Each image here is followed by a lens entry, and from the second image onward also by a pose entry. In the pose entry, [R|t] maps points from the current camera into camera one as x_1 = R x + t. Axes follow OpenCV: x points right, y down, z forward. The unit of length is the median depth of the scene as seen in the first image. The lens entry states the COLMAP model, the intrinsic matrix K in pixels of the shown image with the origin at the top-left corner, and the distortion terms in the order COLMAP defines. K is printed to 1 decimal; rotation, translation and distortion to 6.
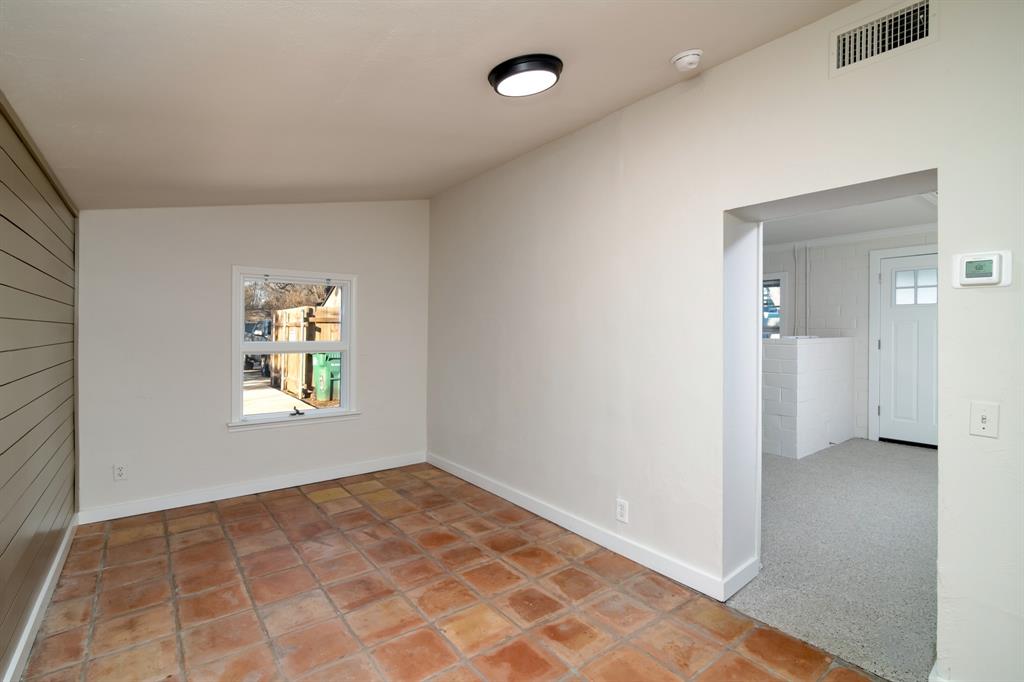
lens RADIAL K [[470.8, 0, 510.8], [0, 470.8, 333.8], [0, 0, 1]] dist [-0.009860, 0.001993]
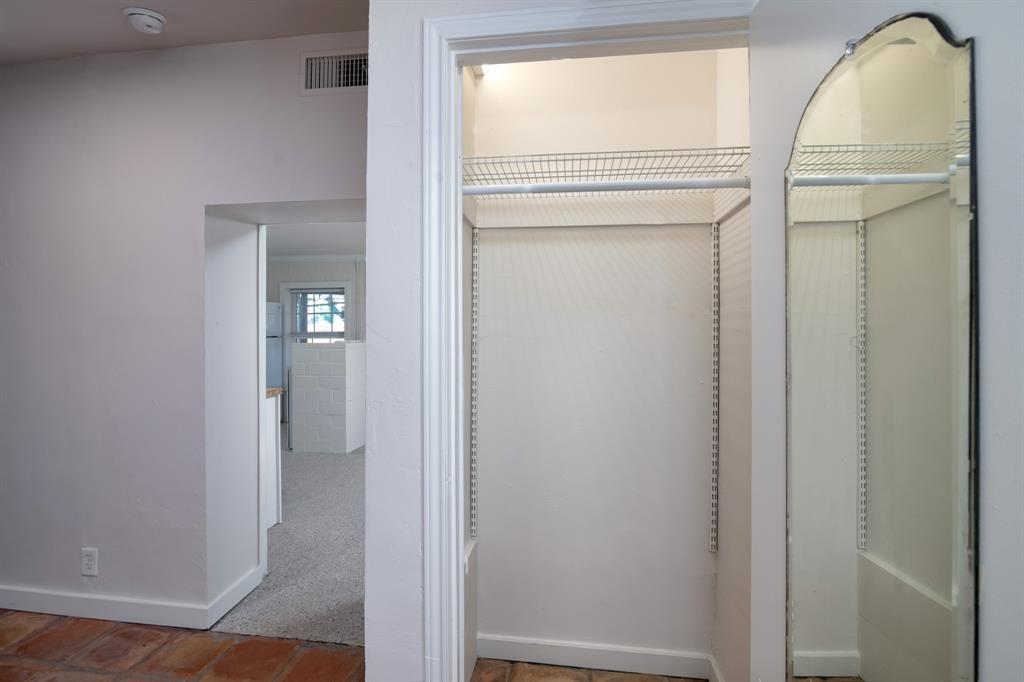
lens RADIAL K [[470.8, 0, 497.2], [0, 470.8, 340.2], [0, 0, 1]] dist [-0.009860, 0.001993]
pose [[0.722505, -0.008110, 0.691318, 0.224723], [0.005876, 0.999967, 0.005589, 0.000877], [-0.691341, 0.000024, 0.722529, -0.059175]]
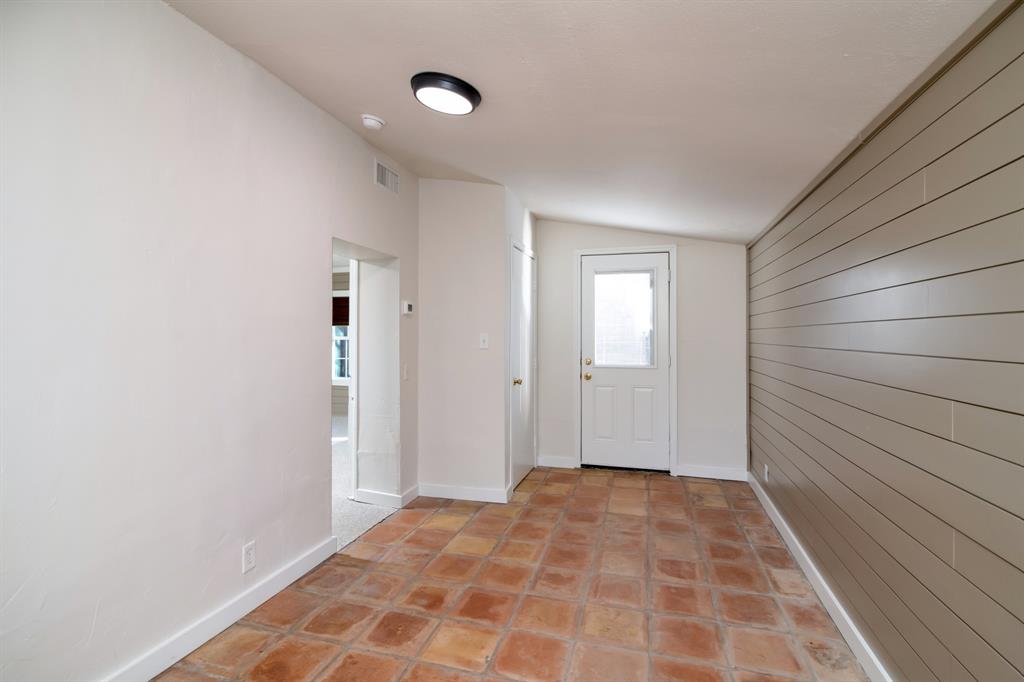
lens RADIAL K [[470.8, 0, 512.3], [0, 470.8, 337.9], [0, 0, 1]] dist [-0.009860, 0.001993]
pose [[-0.588152, 0.000982, 0.808750, -0.789084], [0.006449, 0.999973, 0.003476, 0.005957], [-0.808725, 0.007260, -0.588143, 1.294092]]
